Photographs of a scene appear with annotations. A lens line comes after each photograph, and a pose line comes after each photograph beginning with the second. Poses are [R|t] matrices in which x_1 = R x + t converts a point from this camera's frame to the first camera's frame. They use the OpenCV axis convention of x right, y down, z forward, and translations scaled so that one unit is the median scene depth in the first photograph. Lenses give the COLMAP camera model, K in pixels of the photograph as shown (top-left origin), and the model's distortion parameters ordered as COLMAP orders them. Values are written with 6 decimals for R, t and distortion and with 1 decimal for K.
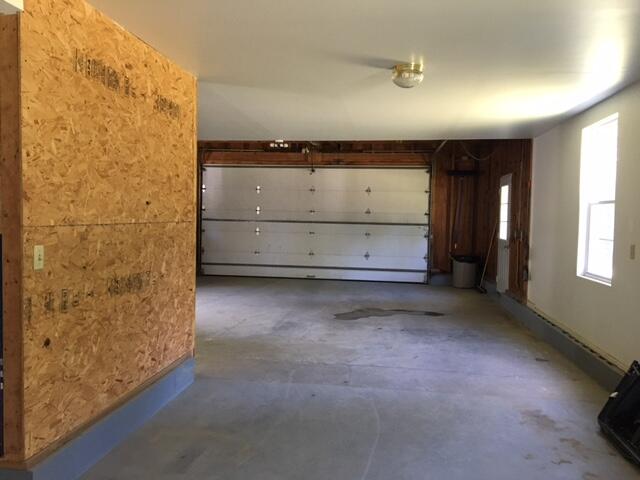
lens RADIAL K [[540.0, 0, 320.0], [0, 540.0, 240.0], [0, 0, 1]] dist [0.063731, -0.004019]
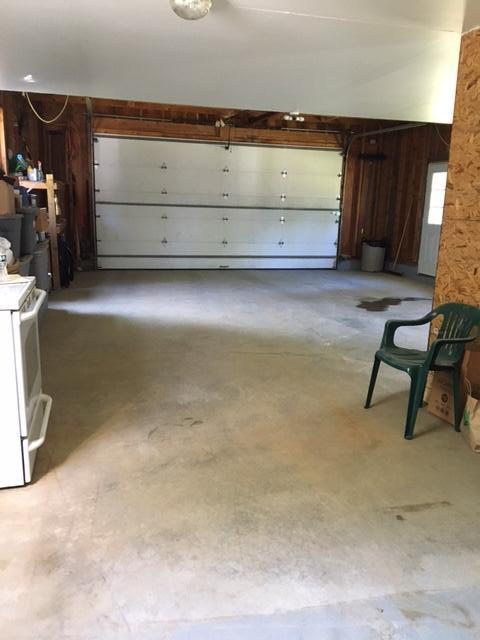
lens RADIAL K [[540.0, 0, 240.0], [0, 540.0, 320.0], [0, 0, 1]] dist [0.063731, -0.004019]
pose [[0.920515, -0.077656, 0.382911, -0.361947], [0.007726, 0.983475, 0.180879, -0.010750], [-0.390630, -0.163543, 0.905904, 0.130630]]
